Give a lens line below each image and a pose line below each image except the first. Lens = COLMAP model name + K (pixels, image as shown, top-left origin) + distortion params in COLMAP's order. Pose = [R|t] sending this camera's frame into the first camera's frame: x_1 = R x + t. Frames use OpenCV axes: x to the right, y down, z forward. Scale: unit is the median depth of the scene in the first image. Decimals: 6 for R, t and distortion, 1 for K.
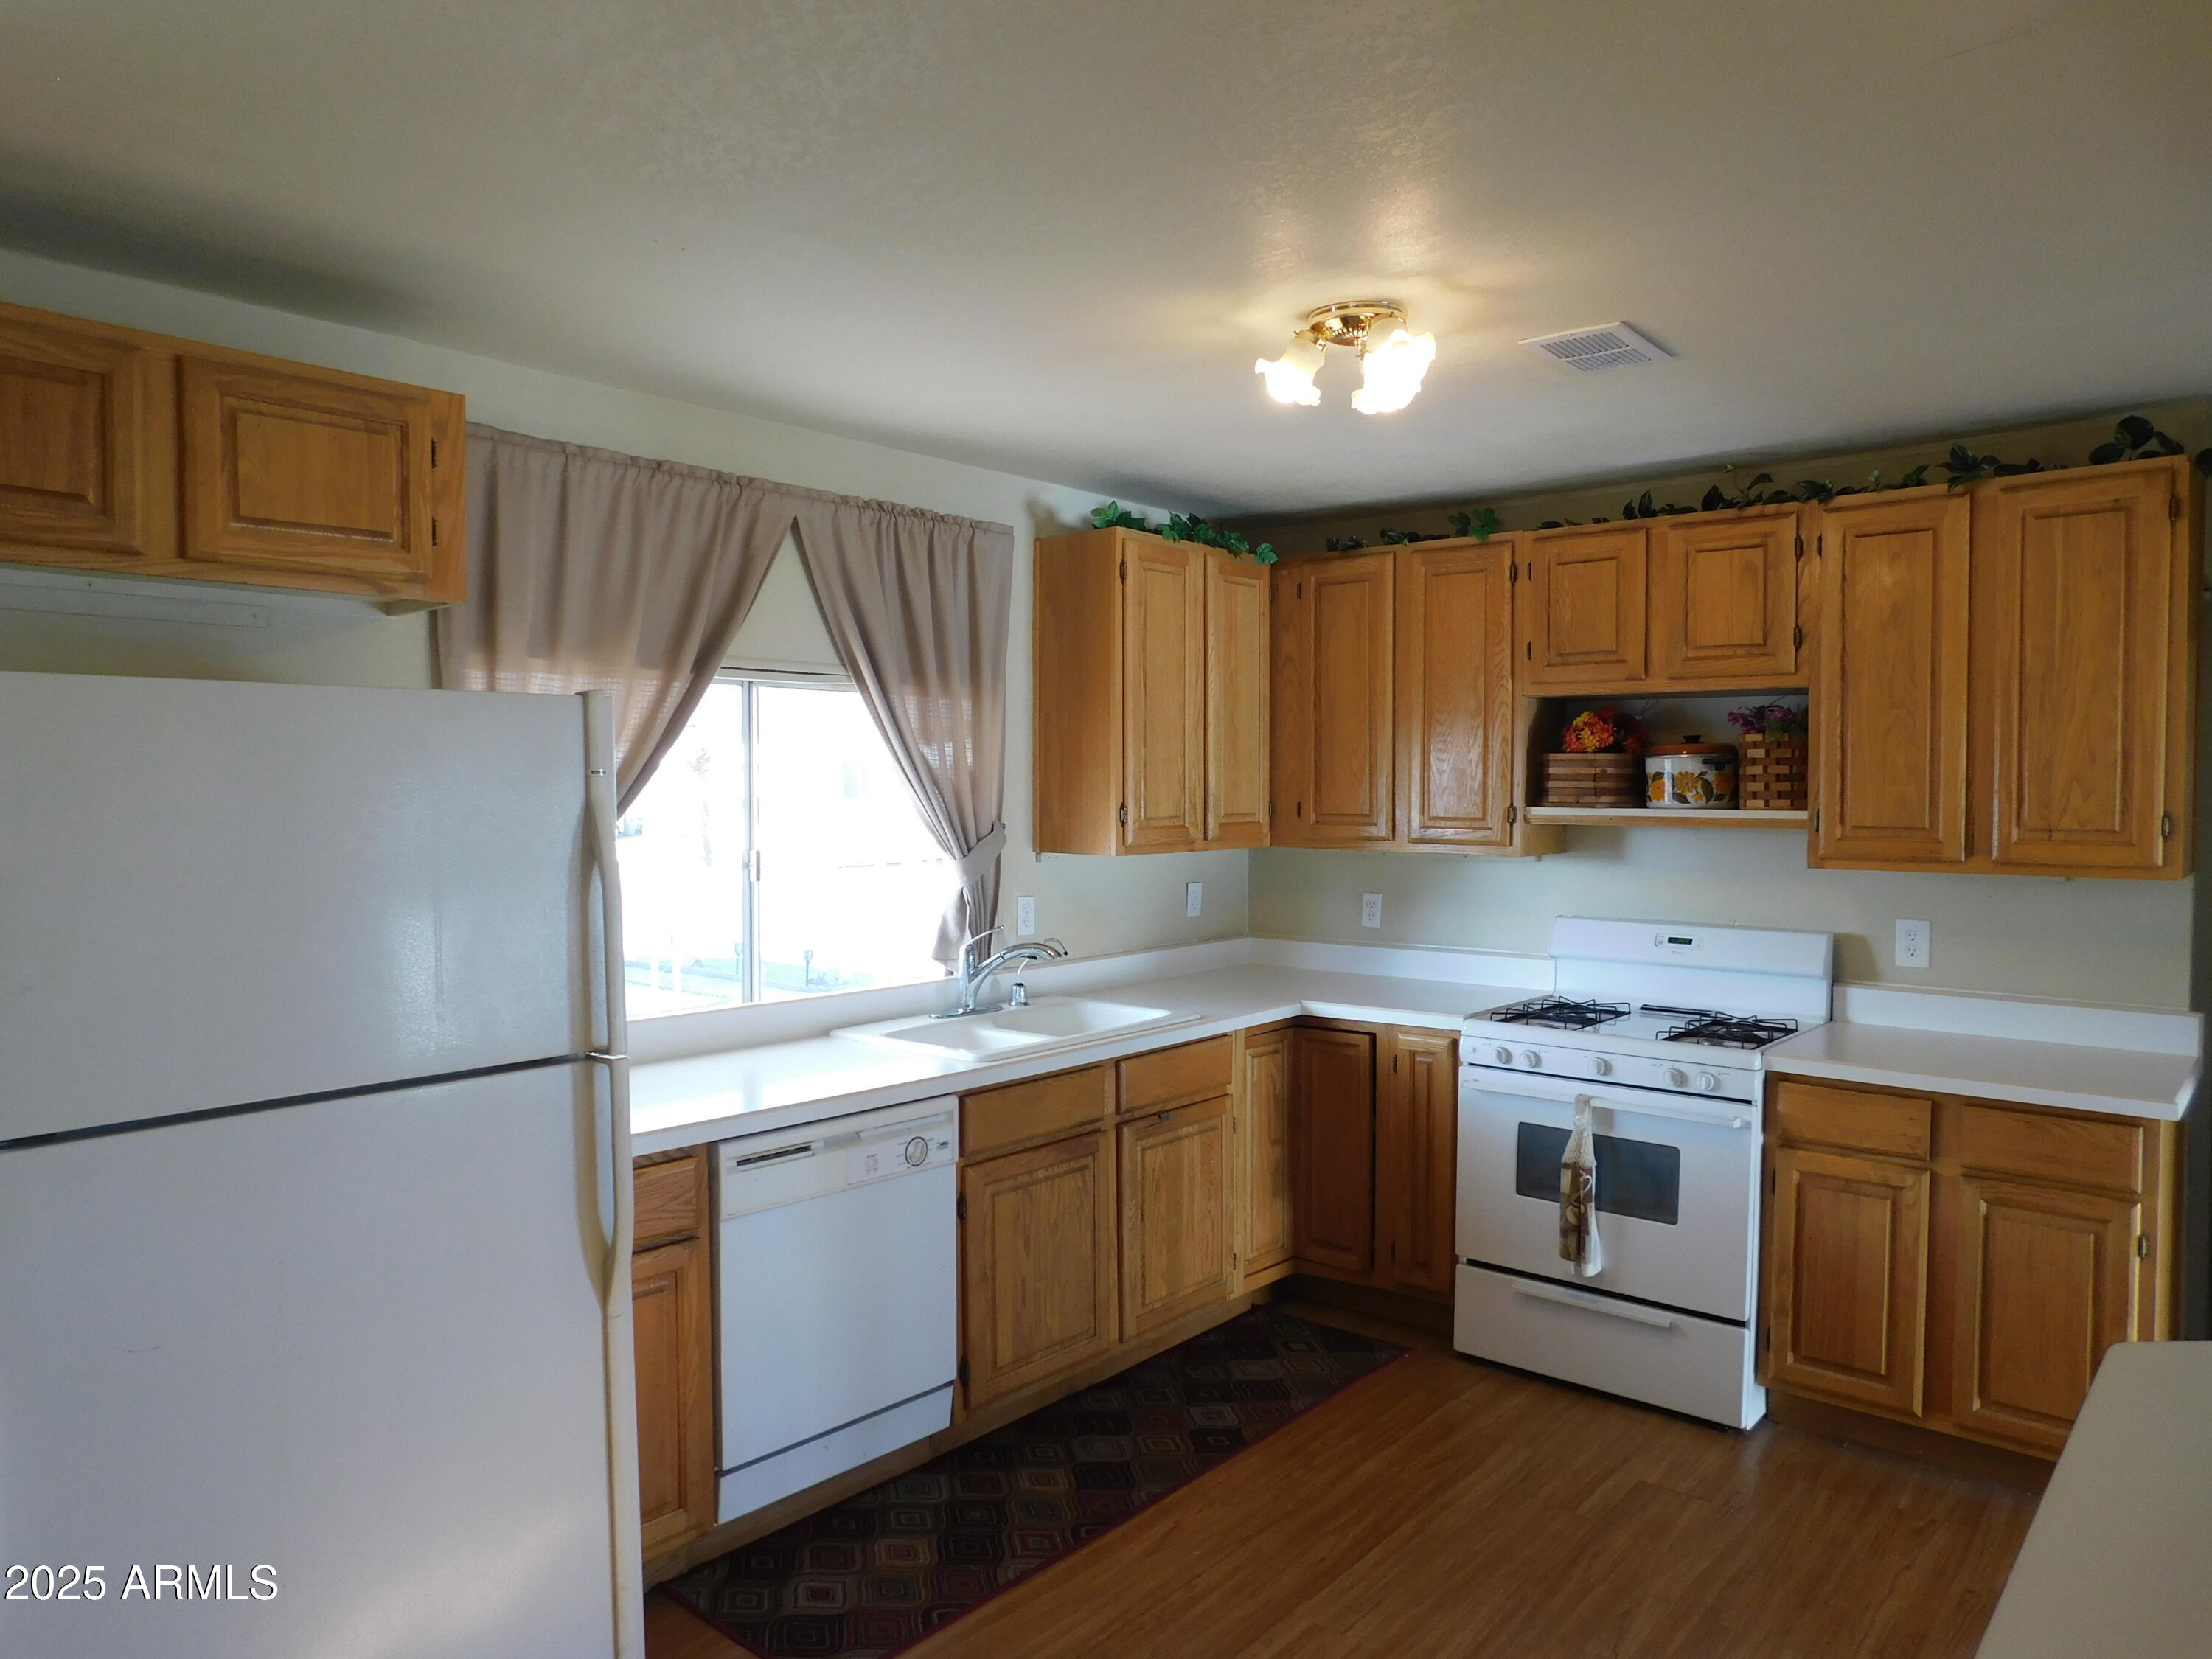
lens RADIAL K [[1479.9, 0, 1106.0], [0, 1479.9, 829.5], [0, 0, 1]] dist [-0.073464, 0.076982]
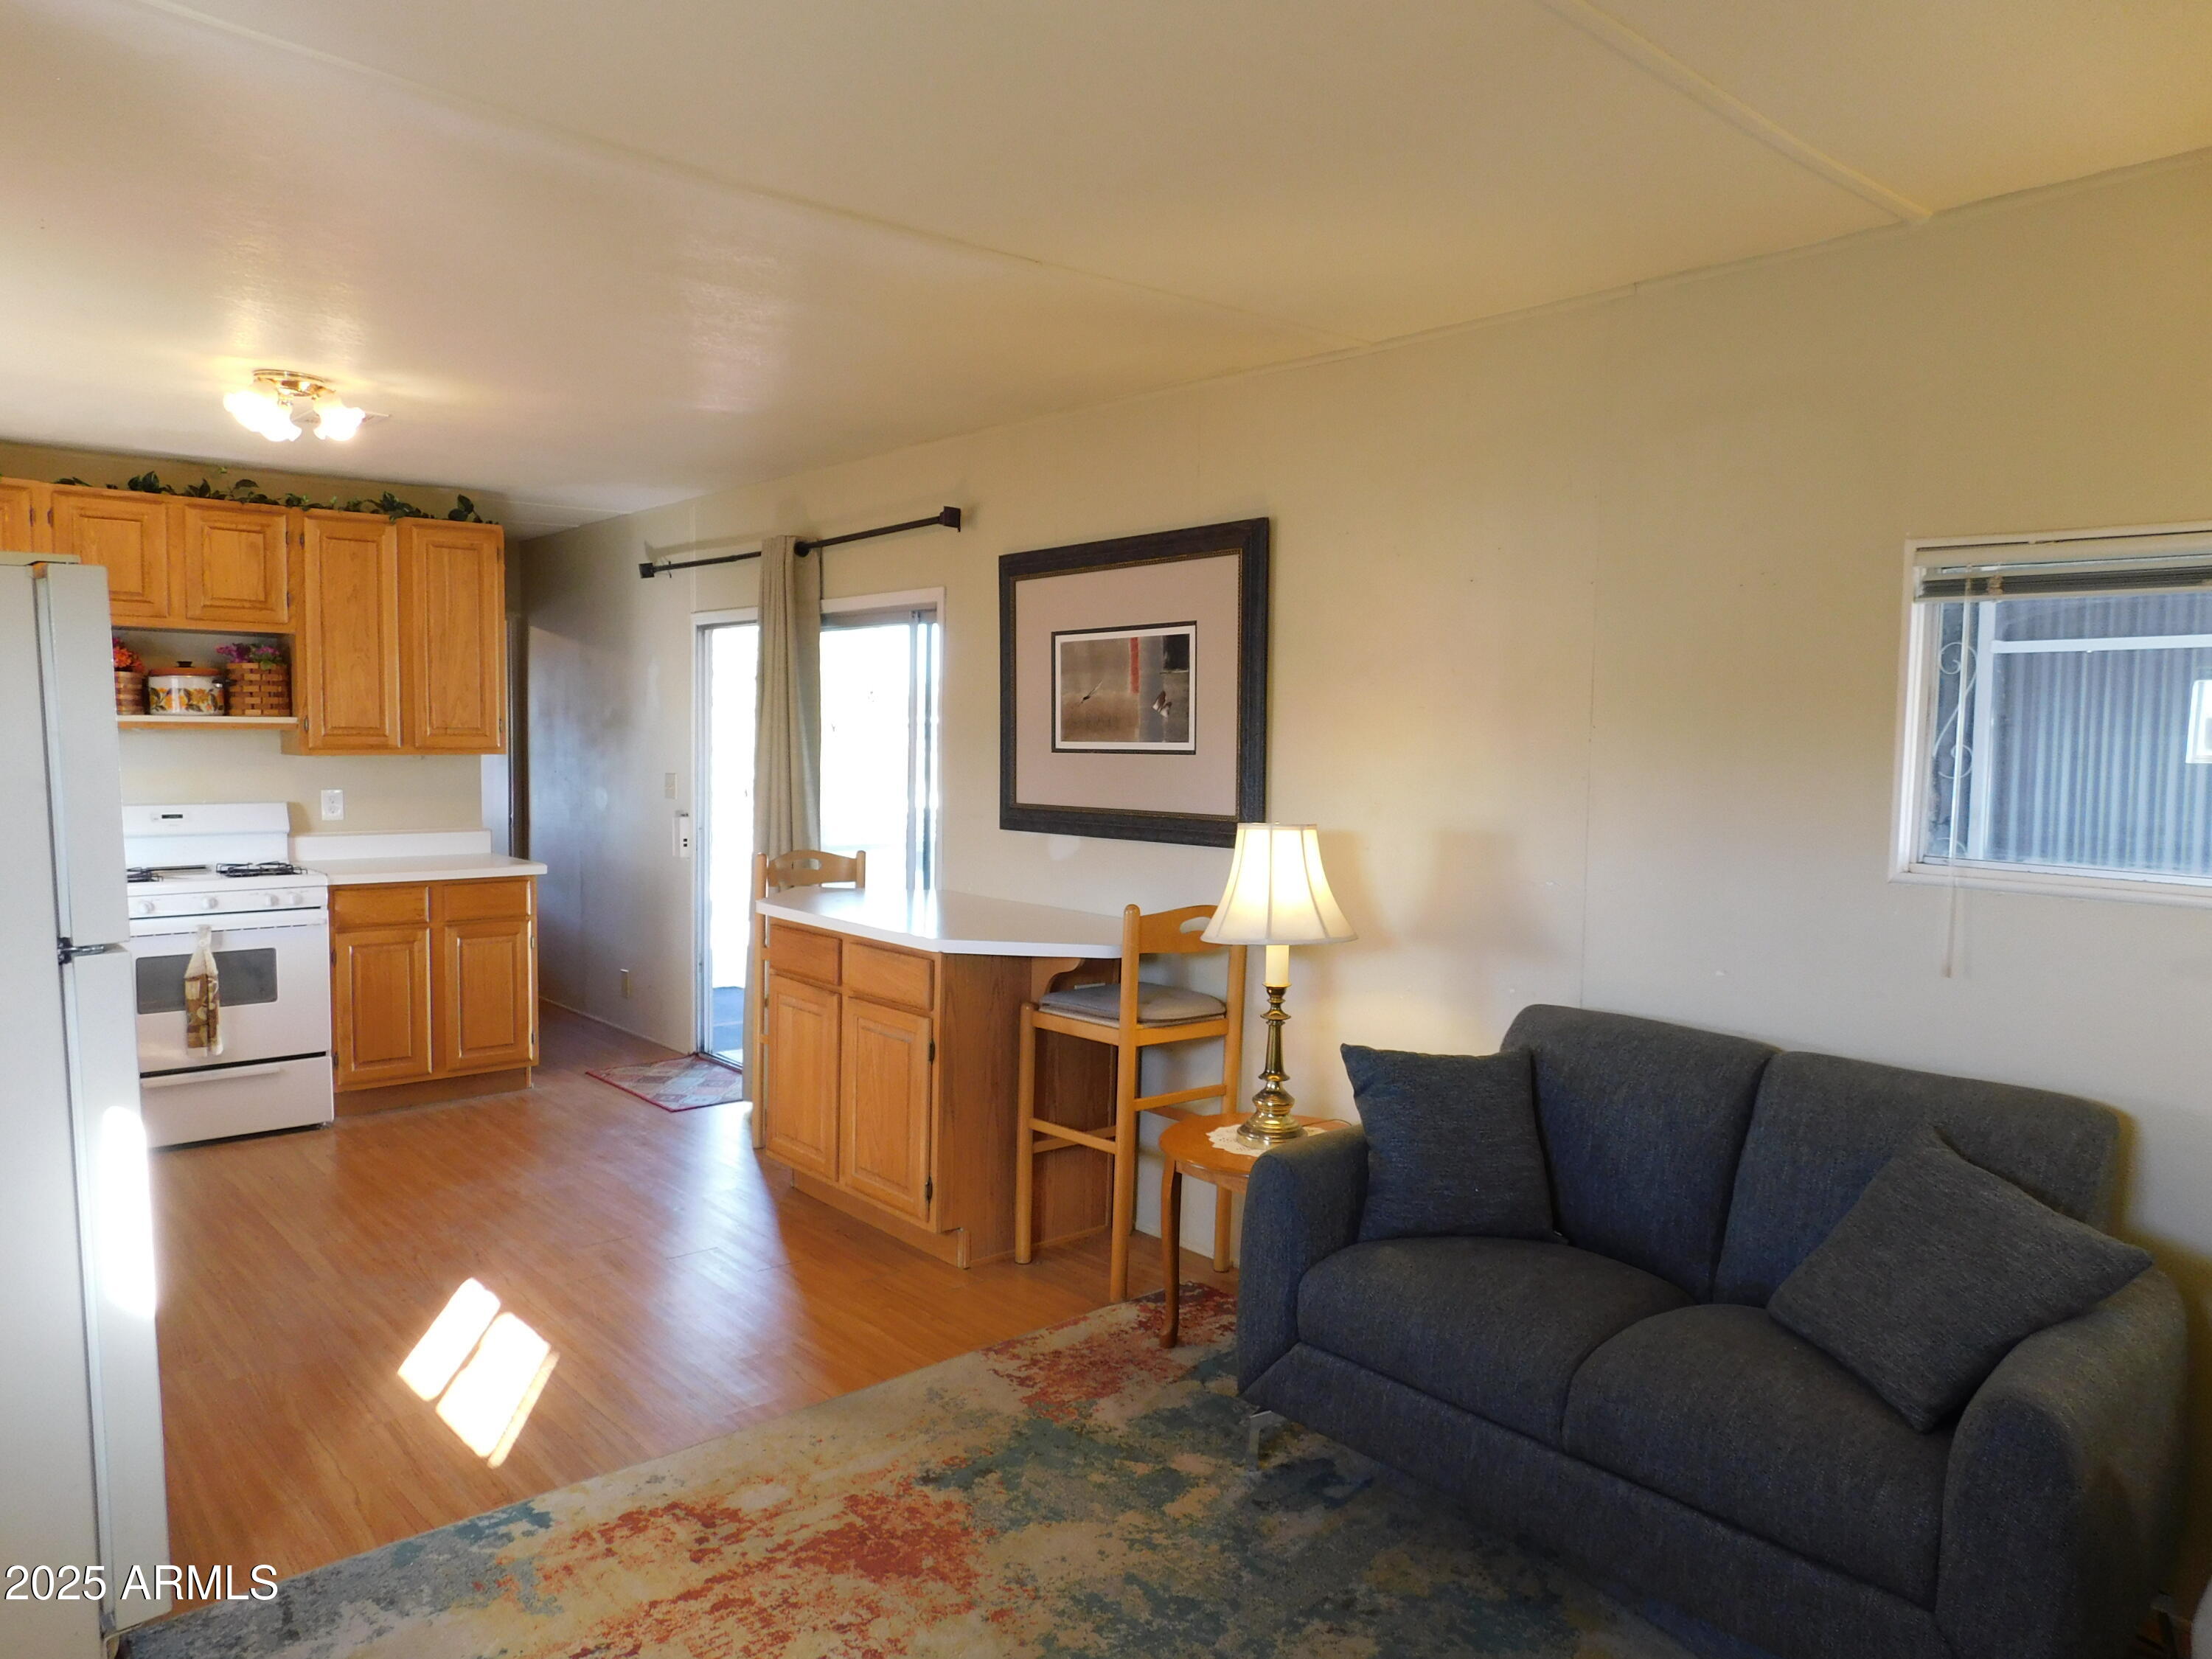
lens RADIAL K [[1479.9, 0, 1106.0], [0, 1479.9, 829.5], [0, 0, 1]] dist [-0.073464, 0.076982]
pose [[0.126426, -0.064606, 0.989870, -0.925488], [0.023223, 0.997796, 0.062157, 0.029531], [-0.991704, 0.015129, 0.127648, -0.005491]]
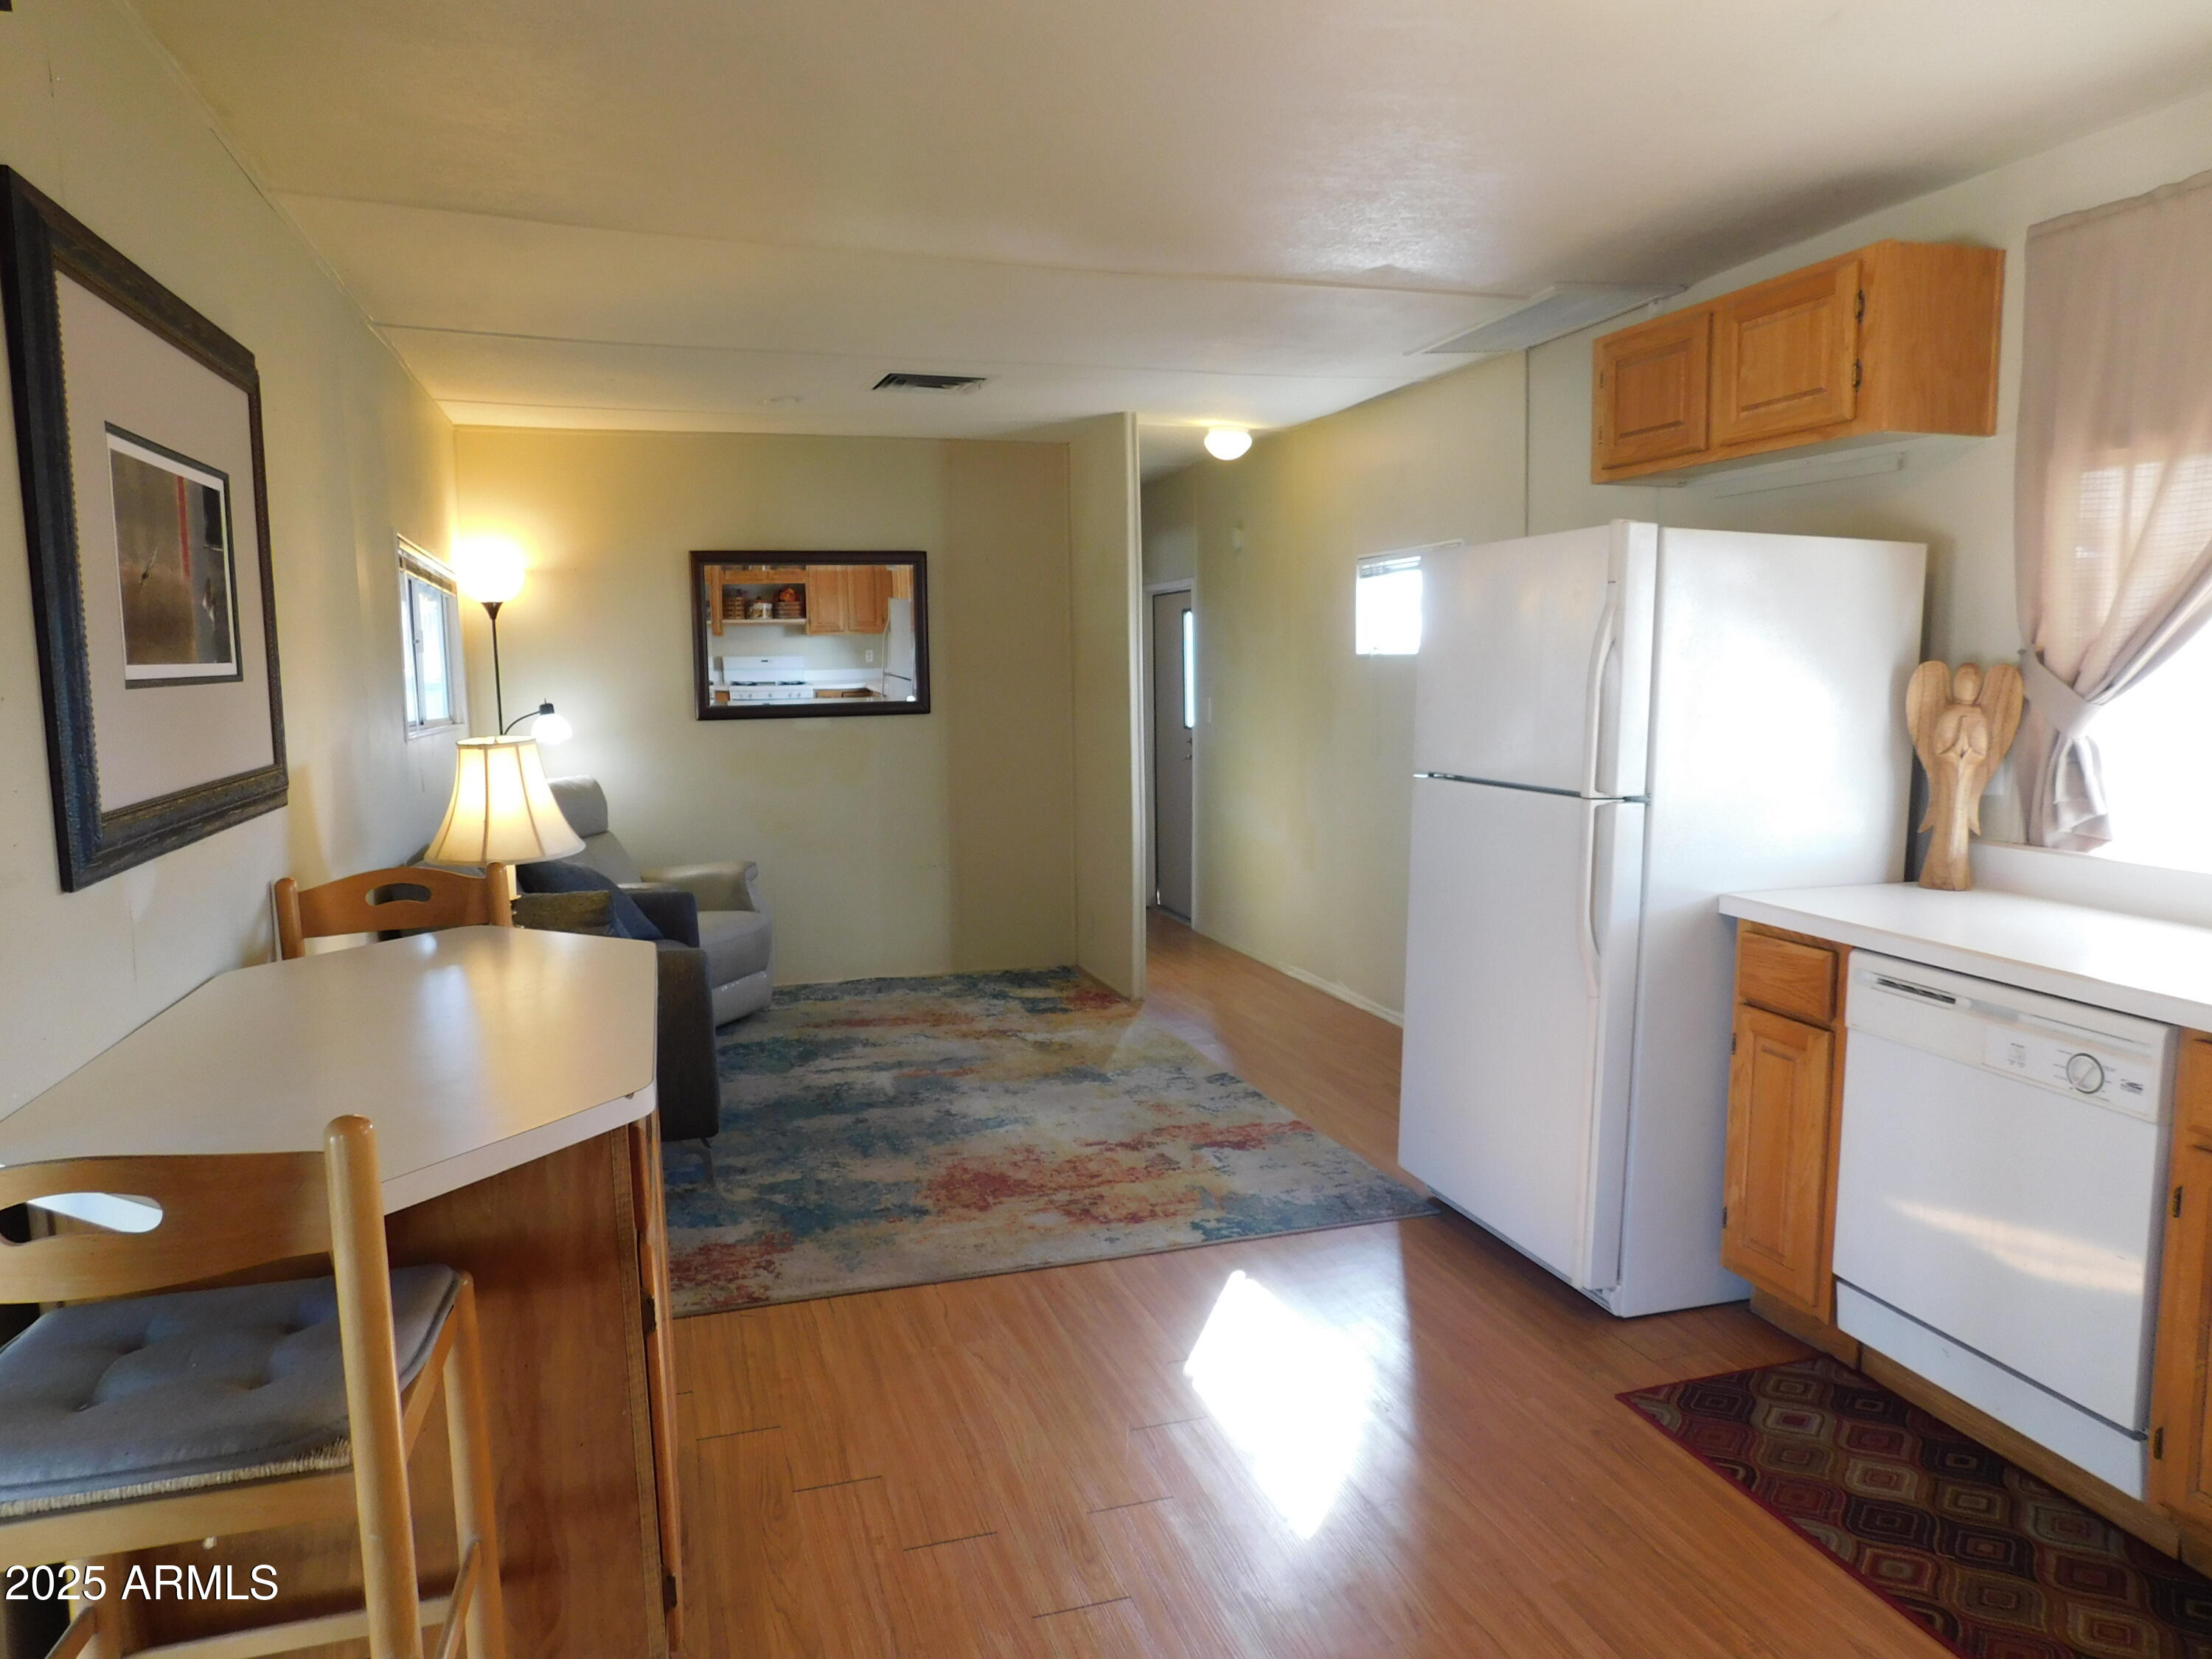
lens RADIAL K [[1479.9, 0, 1106.0], [0, 1479.9, 829.5], [0, 0, 1]] dist [-0.073464, 0.076982]
pose [[-0.525656, 0.100254, -0.844769, 0.654533], [-0.022244, 0.991072, 0.131458, 0.011928], [0.850407, 0.087893, -0.518733, 0.851778]]
